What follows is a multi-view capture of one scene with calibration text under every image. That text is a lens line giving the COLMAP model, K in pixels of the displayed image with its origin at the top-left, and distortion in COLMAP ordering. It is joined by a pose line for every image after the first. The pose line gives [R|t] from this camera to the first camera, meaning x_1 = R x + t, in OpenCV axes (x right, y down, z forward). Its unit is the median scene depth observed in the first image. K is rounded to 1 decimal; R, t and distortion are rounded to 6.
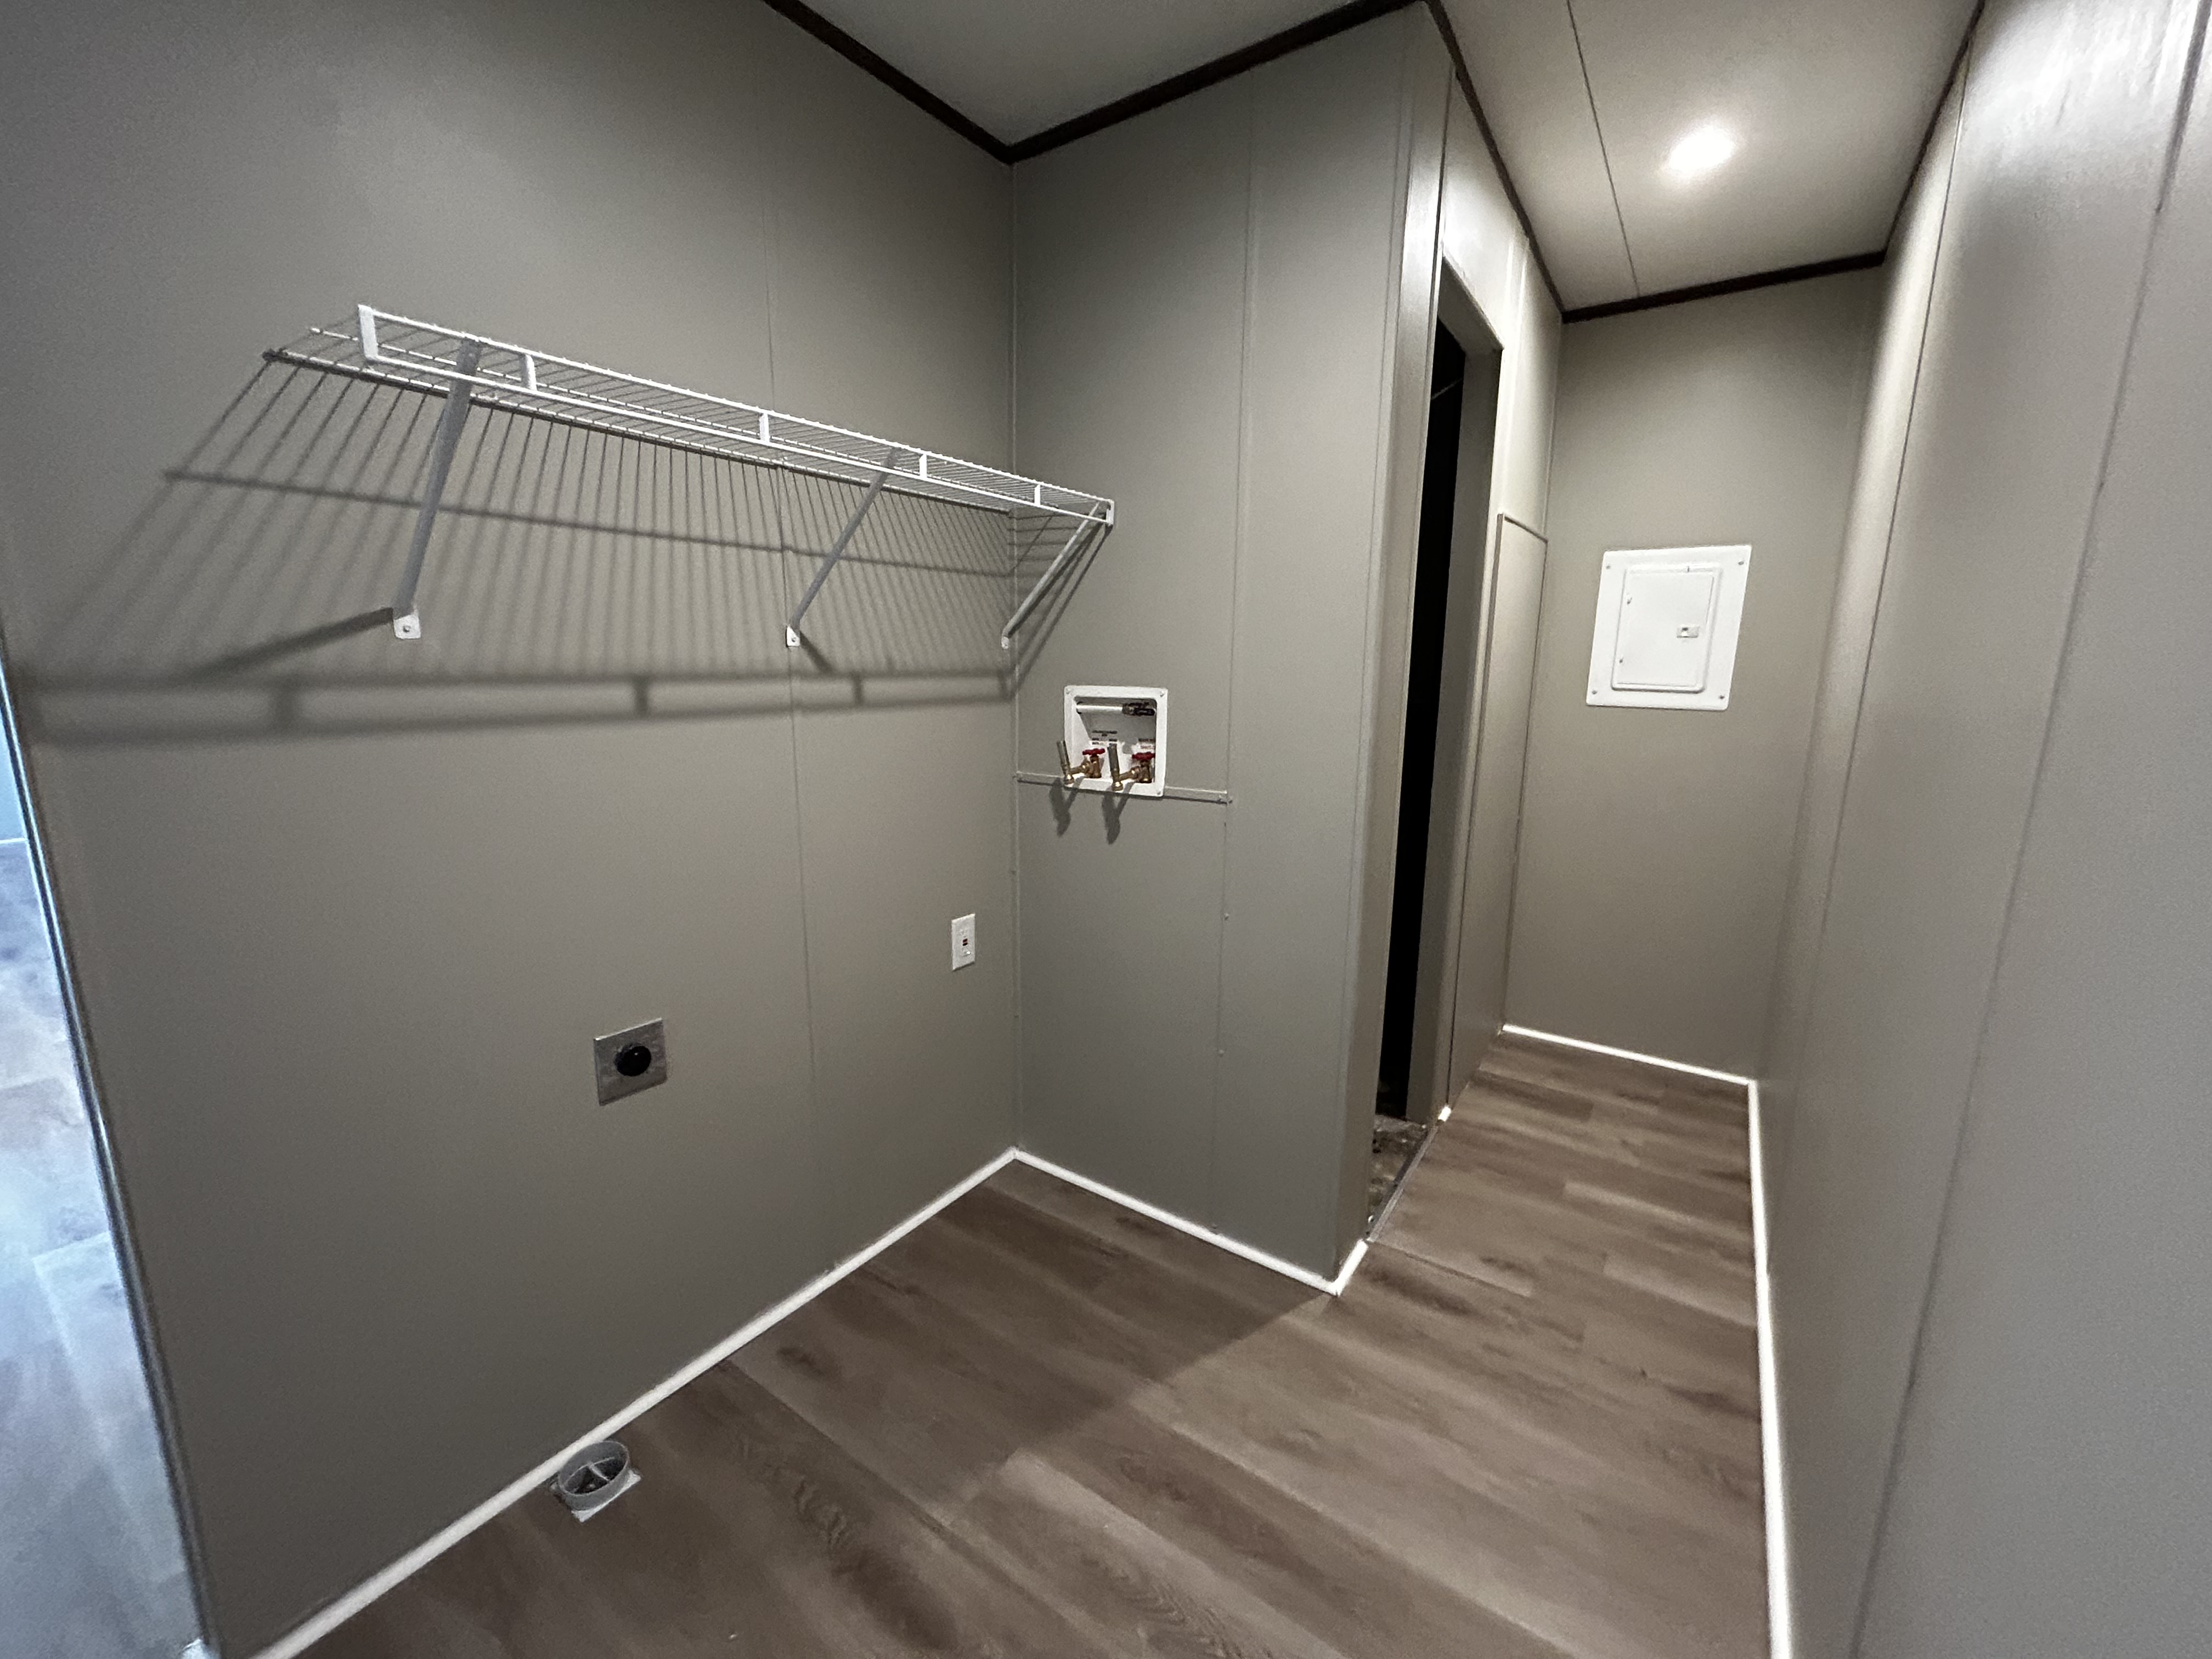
lens RADIAL K [[885.5, 0, 1139.4], [0, 885.5, 821.5], [0, 0, 1]] dist [-0.000247, -0.000073]
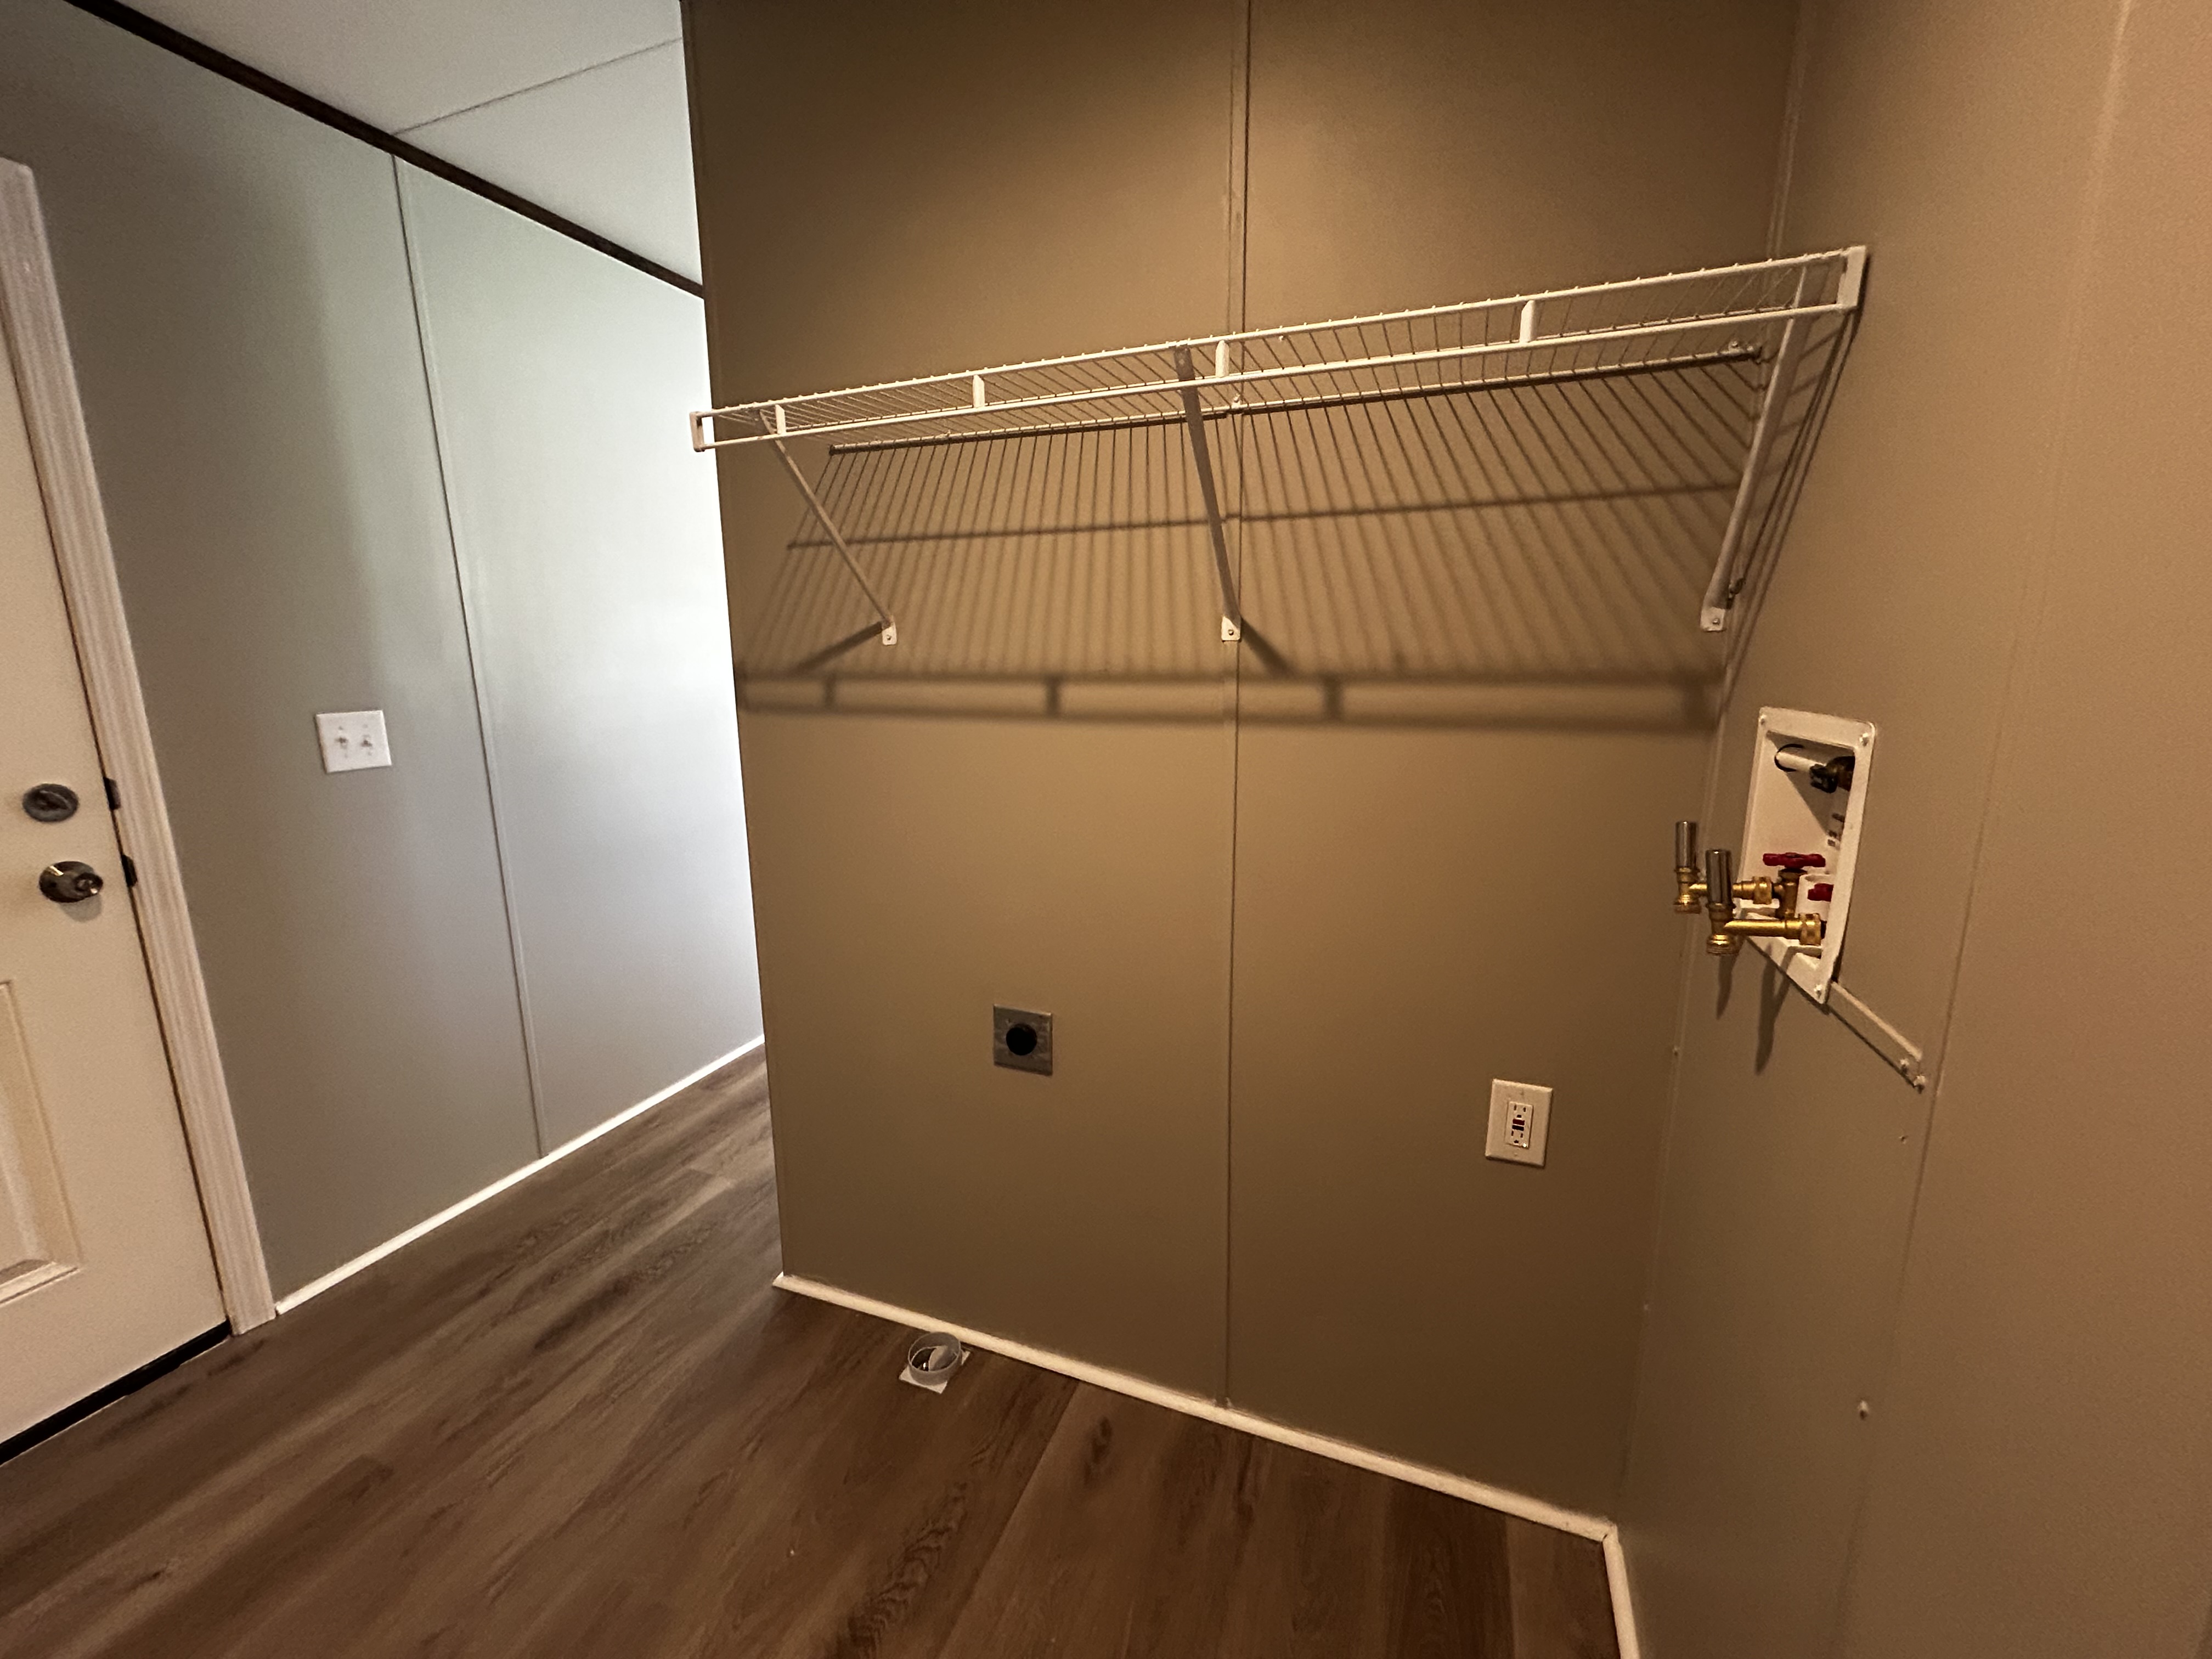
lens RADIAL K [[926.4, 0, 1106.0], [0, 926.4, 829.5], [0, 0, 1]] dist [0.005574, -0.000111]
pose [[0.192550, 0.176318, -0.965317, 0.426604], [-0.165566, 0.975459, 0.145145, -0.137981], [0.967219, 0.131876, 0.217017, 0.752224]]
